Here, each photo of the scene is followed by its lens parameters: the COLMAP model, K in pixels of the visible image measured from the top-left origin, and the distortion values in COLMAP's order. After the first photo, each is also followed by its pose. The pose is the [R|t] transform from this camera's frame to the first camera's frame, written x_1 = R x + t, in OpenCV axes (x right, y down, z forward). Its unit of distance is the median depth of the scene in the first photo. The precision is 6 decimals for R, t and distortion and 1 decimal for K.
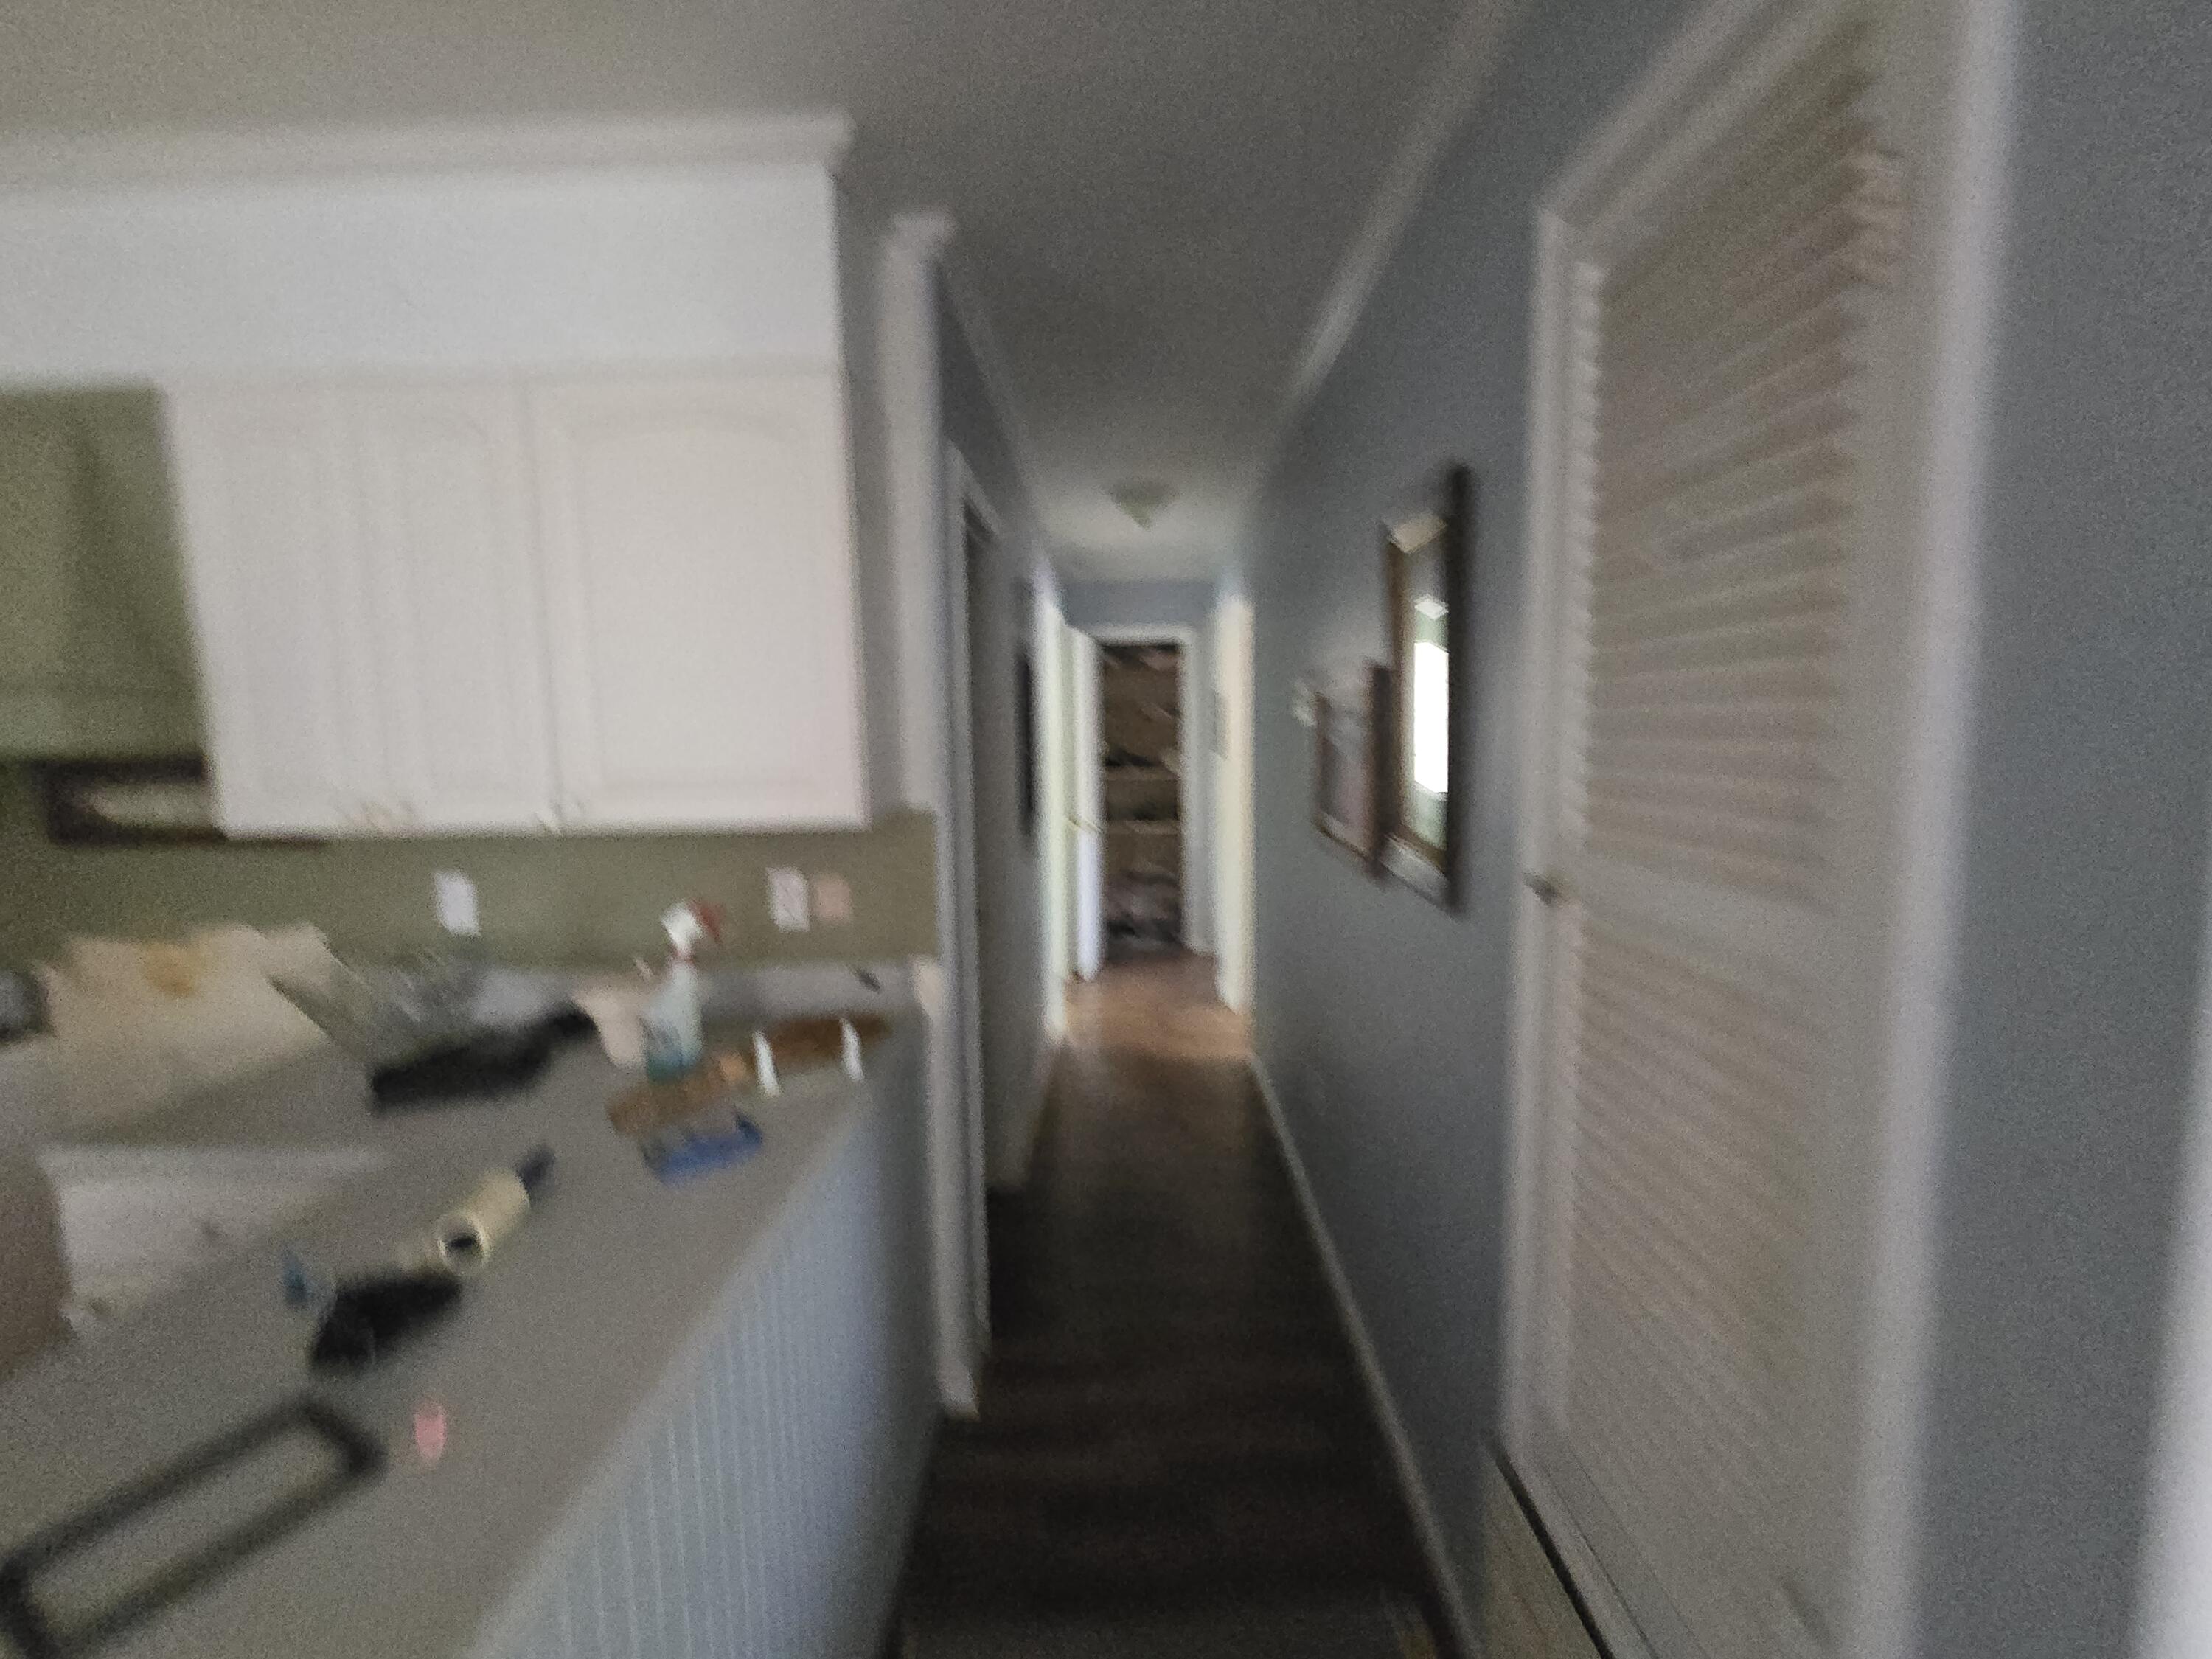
lens RADIAL K [[914.9, 0, 1100.2], [0, 914.9, 825.5], [0, 0, 1]] dist [-0.008808, 0.003143]
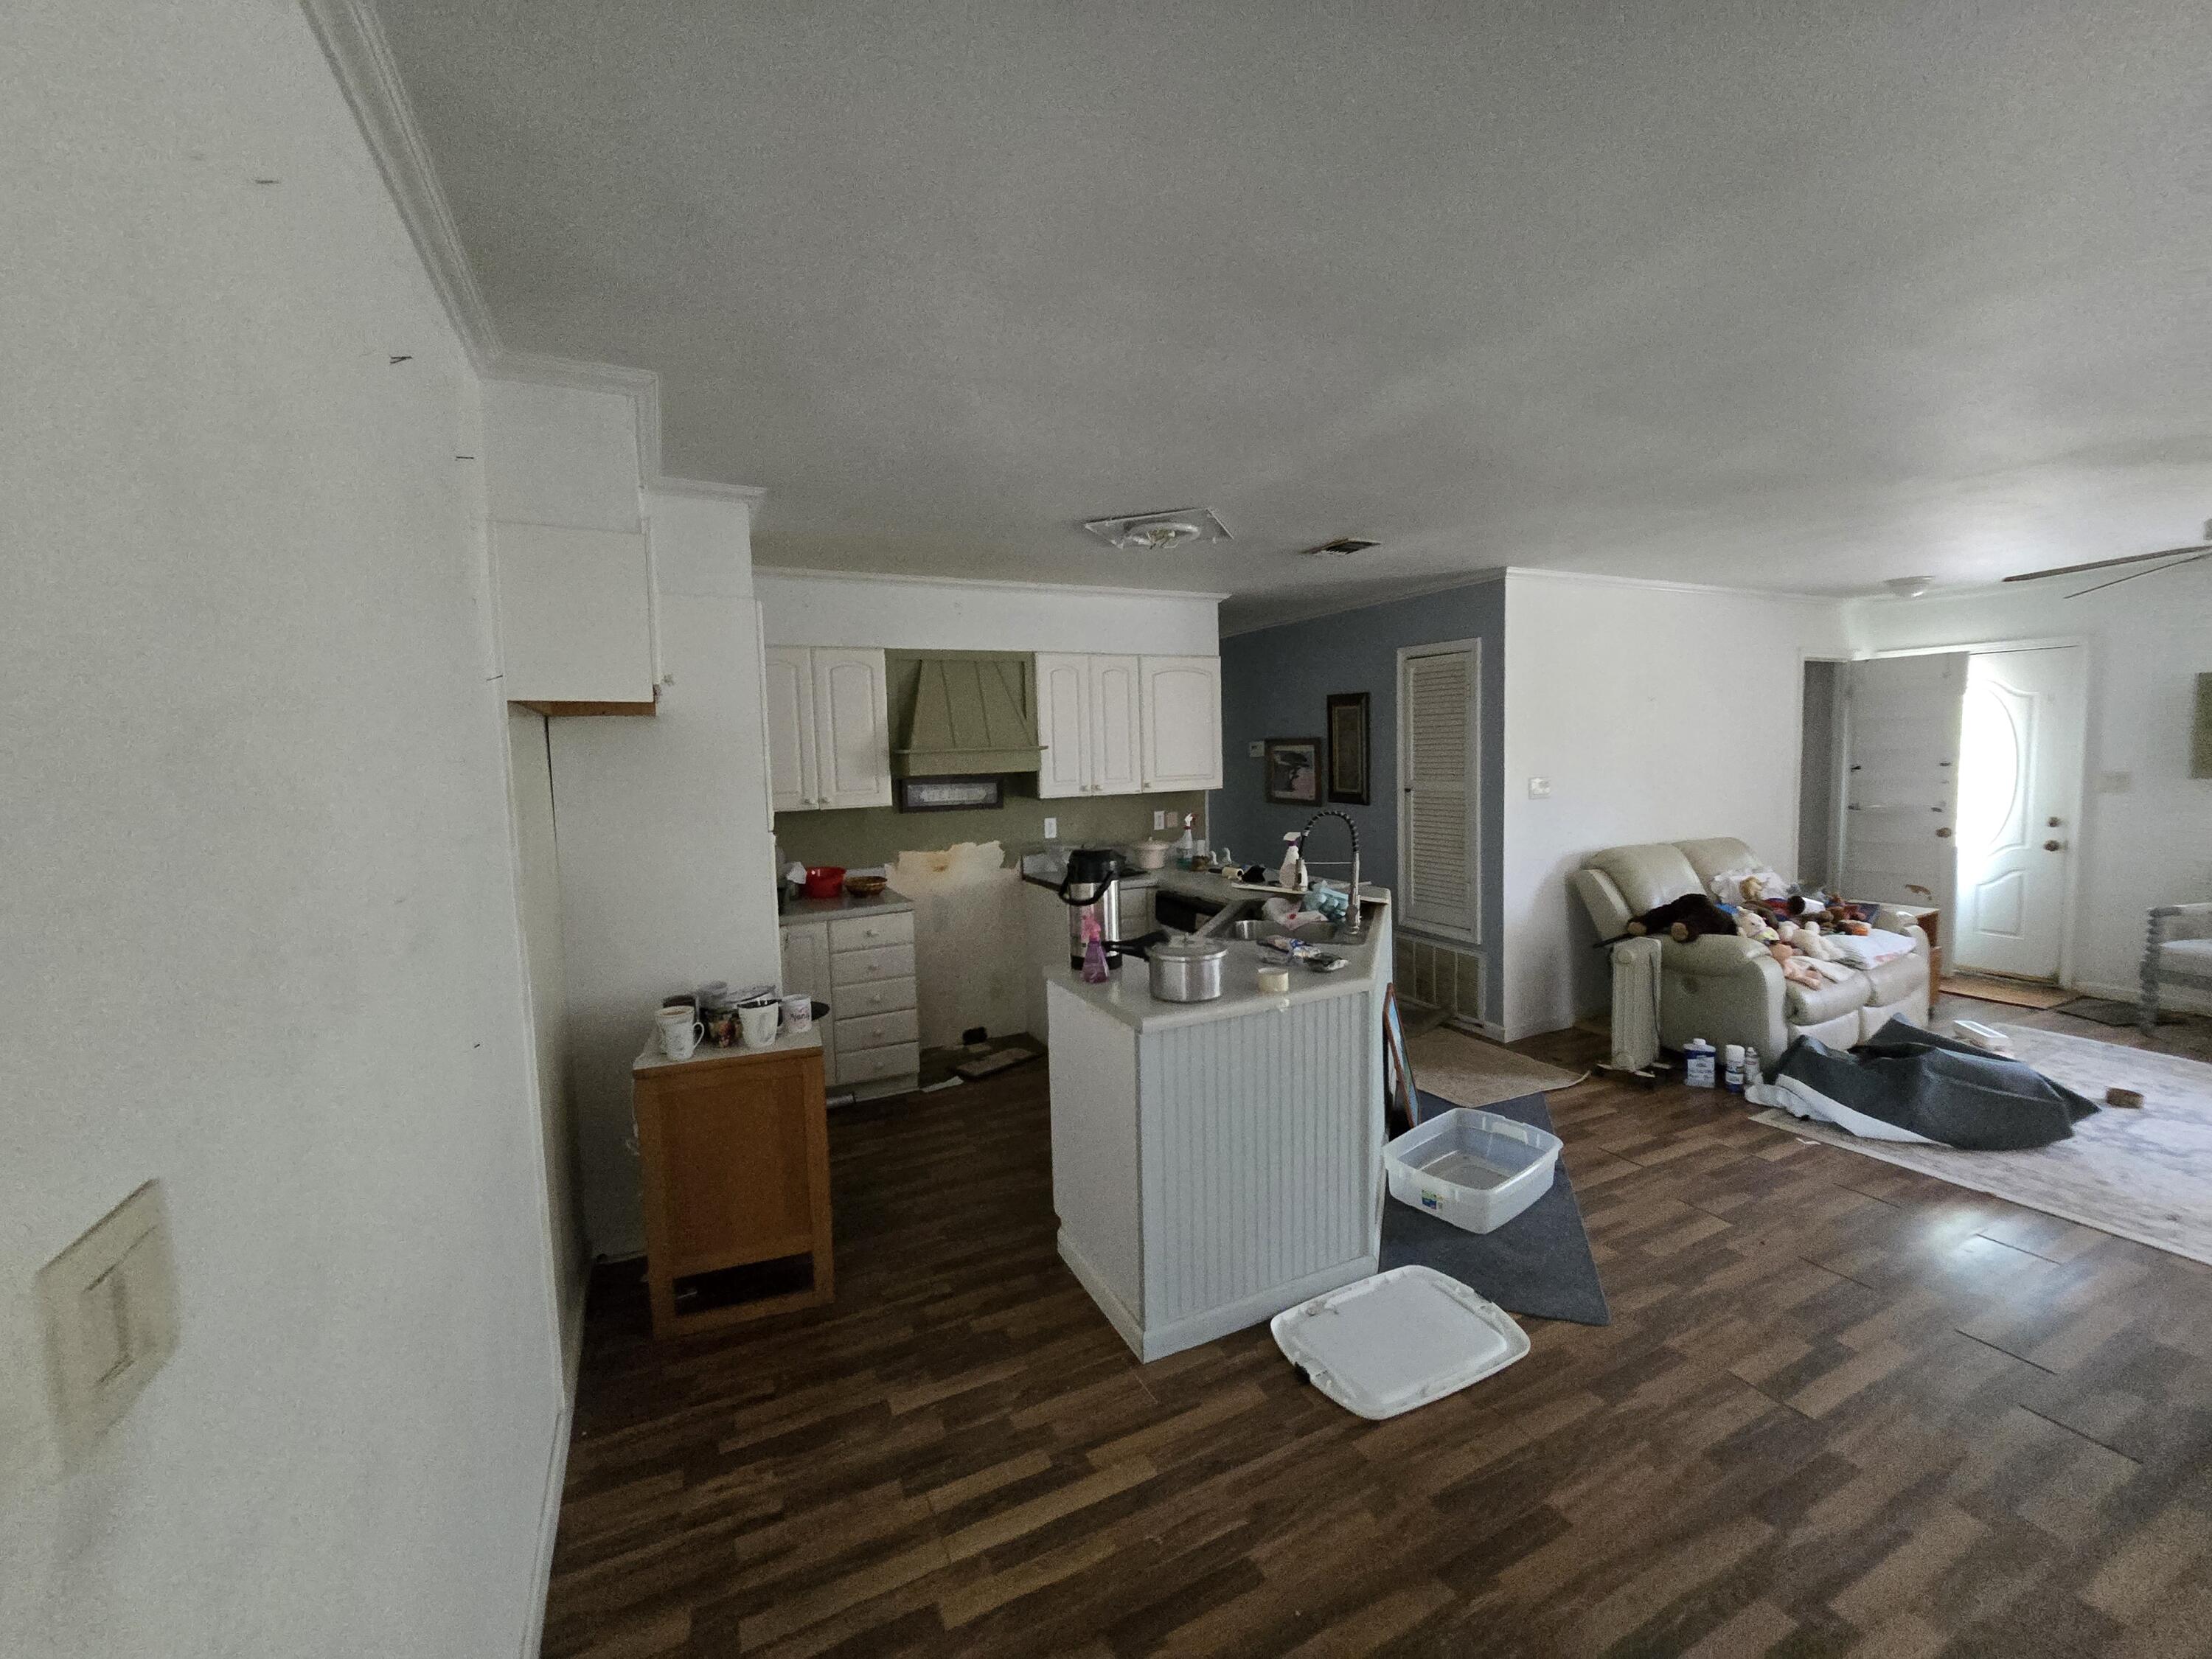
lens RADIAL K [[914.9, 0, 1105.8], [0, 914.9, 817.0], [0, 0, 1]] dist [-0.008808, 0.003143]
pose [[0.880213, -0.044163, 0.472519, -2.237644], [0.067042, 0.997247, -0.031682, 0.181806], [-0.469819, 0.059566, 0.880751, -1.746659]]
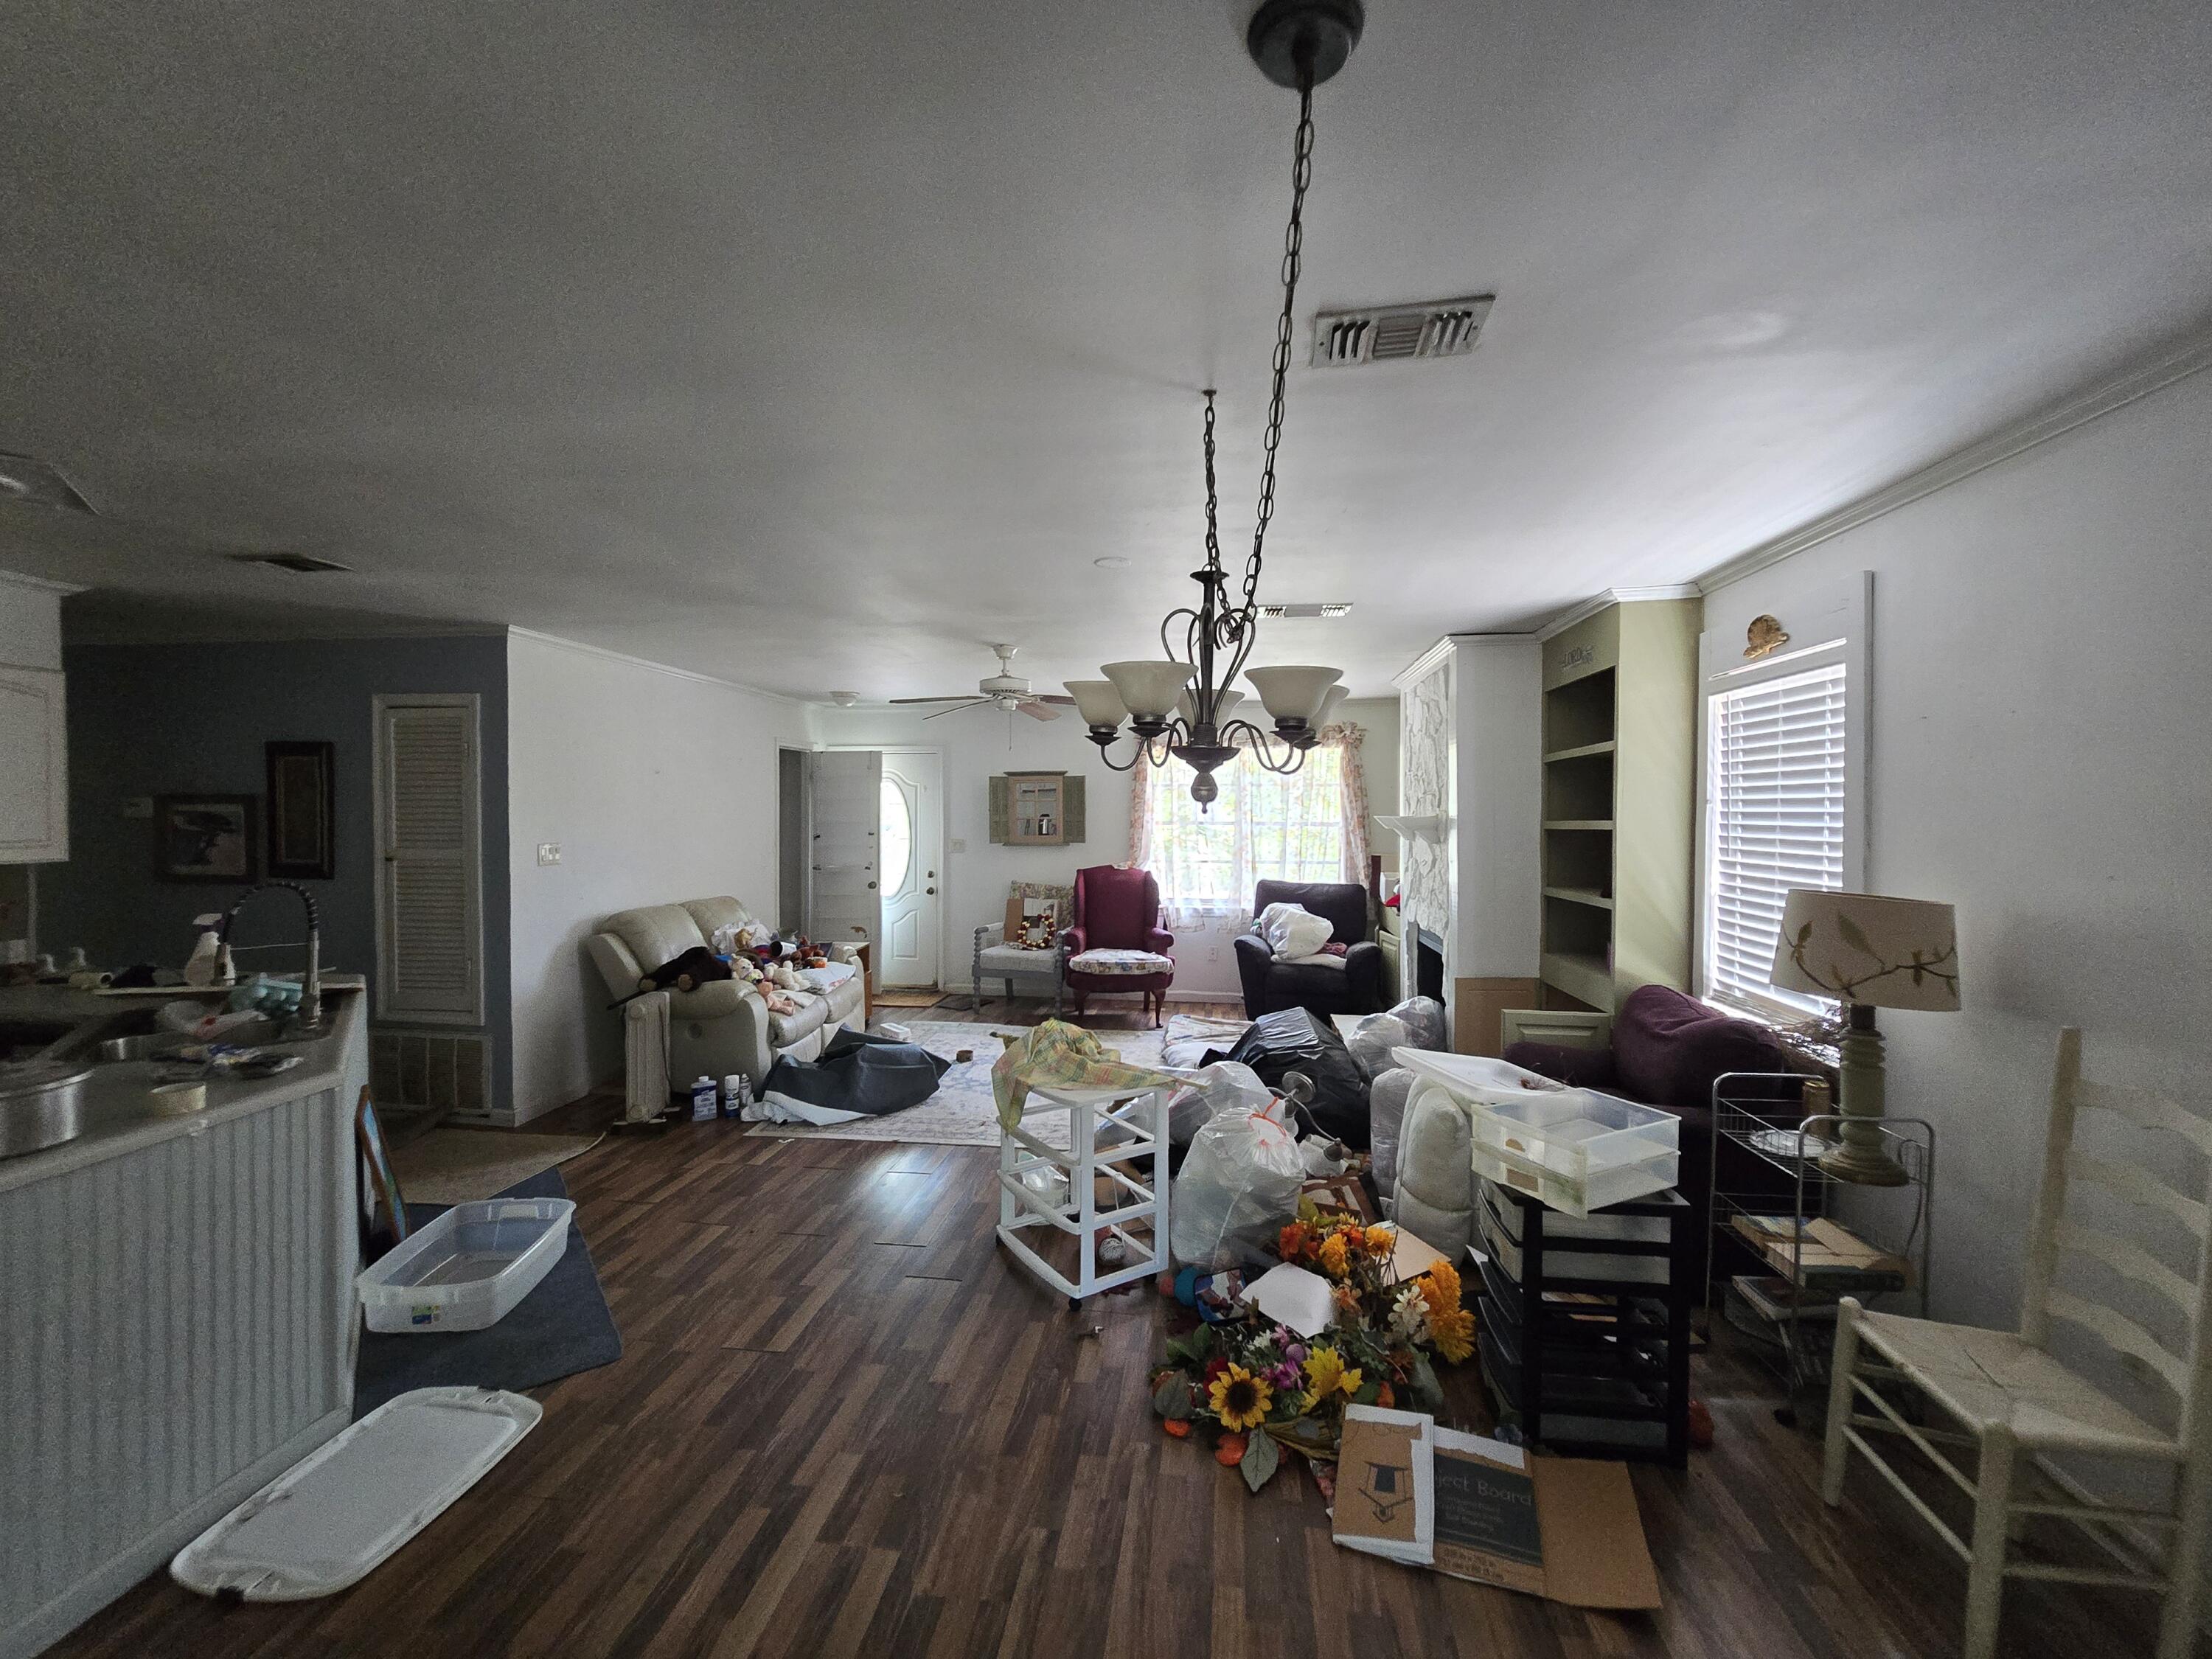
lens RADIAL K [[914.9, 0, 1096.2], [0, 914.9, 823.3], [0, 0, 1]] dist [-0.008808, 0.003143]
pose [[0.098330, -0.000728, 0.995154, -2.318344], [0.107054, 0.994204, -0.009850, 0.207056], [-0.989379, 0.107504, 0.097838, -1.824821]]
